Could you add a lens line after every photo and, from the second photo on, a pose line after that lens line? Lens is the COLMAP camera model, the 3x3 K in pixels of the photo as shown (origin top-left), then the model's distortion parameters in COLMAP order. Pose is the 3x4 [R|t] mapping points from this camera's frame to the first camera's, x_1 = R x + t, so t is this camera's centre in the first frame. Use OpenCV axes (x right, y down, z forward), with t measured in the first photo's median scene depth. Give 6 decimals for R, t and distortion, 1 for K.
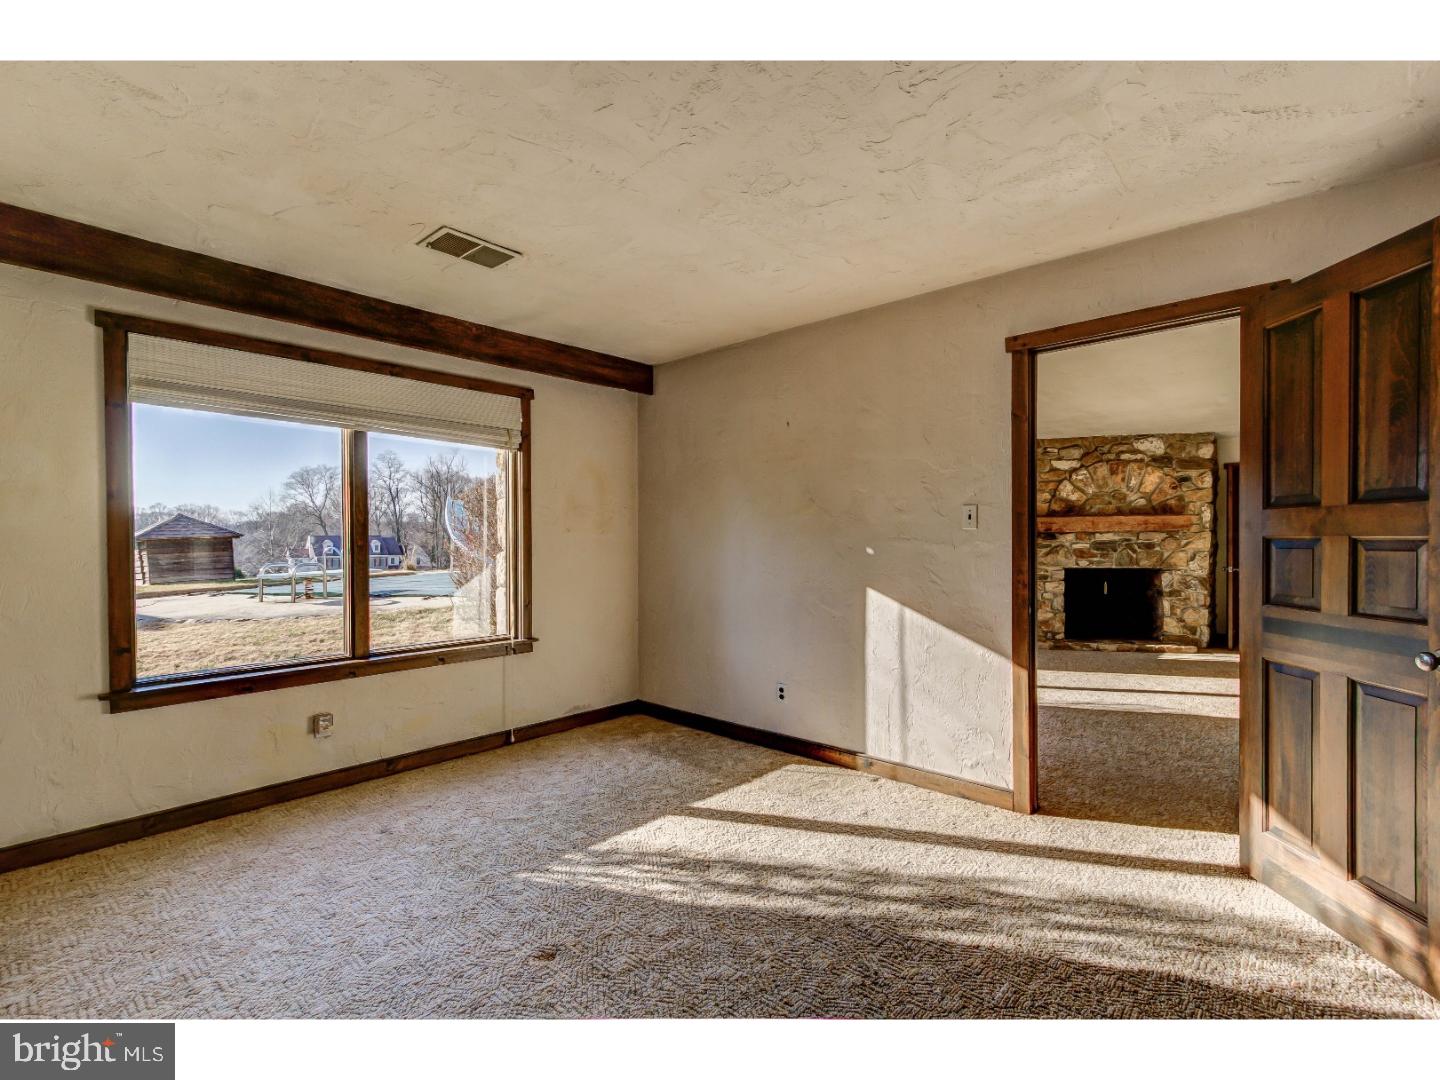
lens RADIAL K [[656.4, 0, 721.9], [0, 656.4, 544.0], [0, 0, 1]] dist [-0.000616, 0.005341]
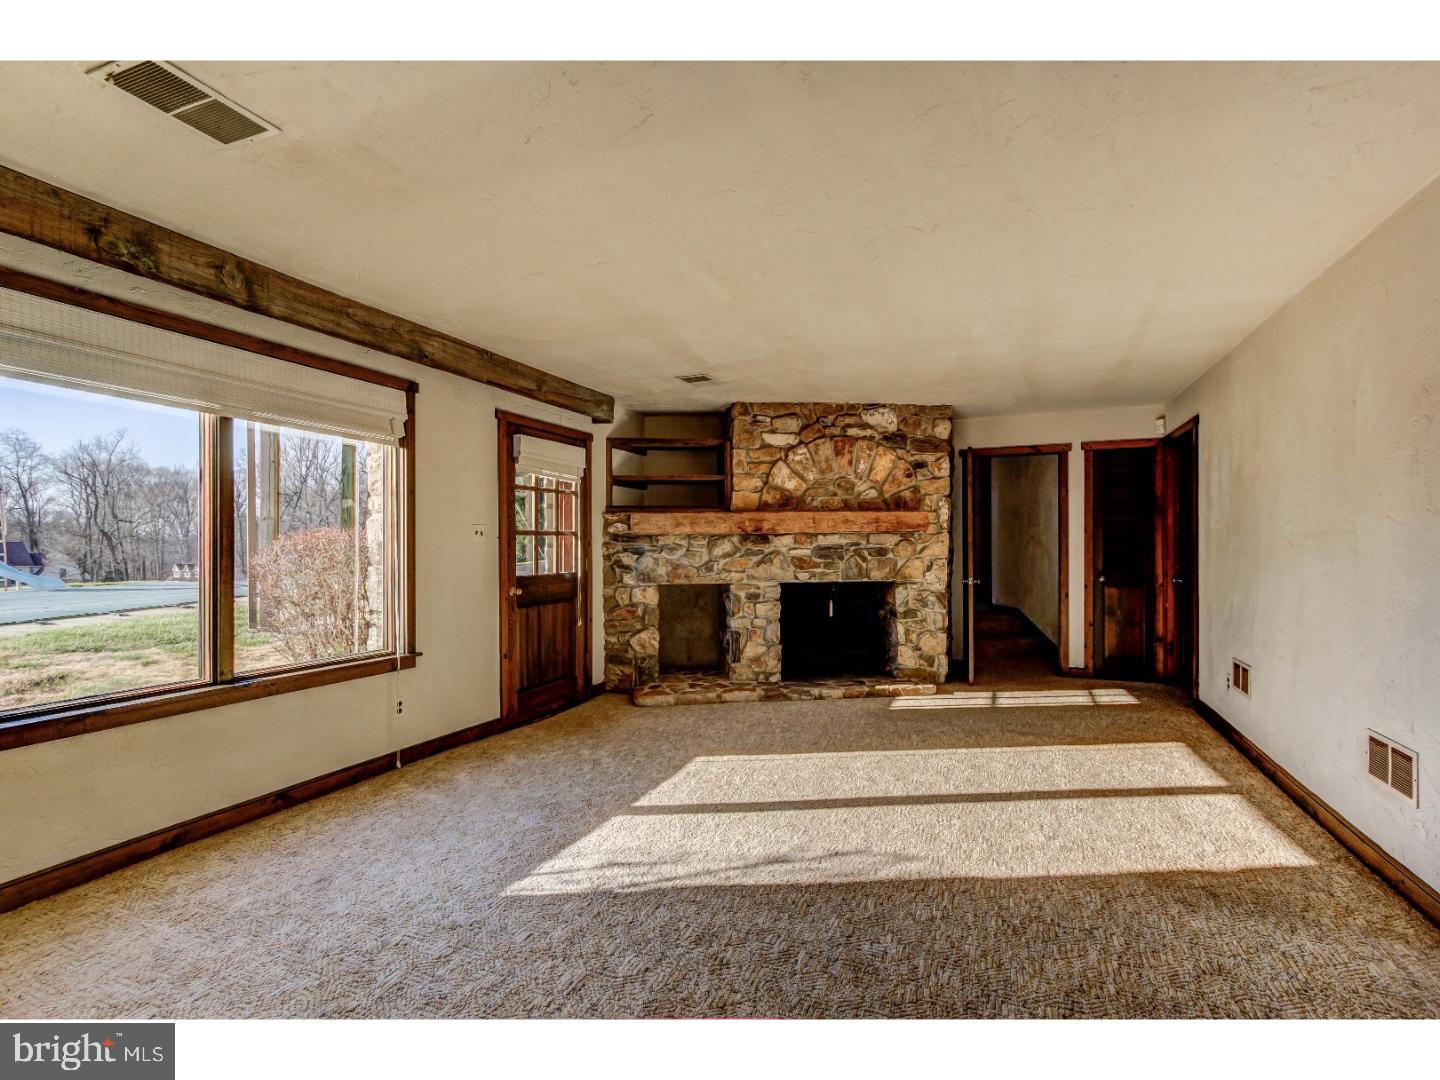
lens RADIAL K [[656.4, 0, 718.4], [0, 656.4, 542.4], [0, 0, 1]] dist [-0.000616, 0.005341]
pose [[0.943486, 0.000292, 0.331414, 0.223880], [0.003304, 0.999942, -0.010286, -0.000893], [-0.331397, 0.010799, 0.943430, 0.349552]]
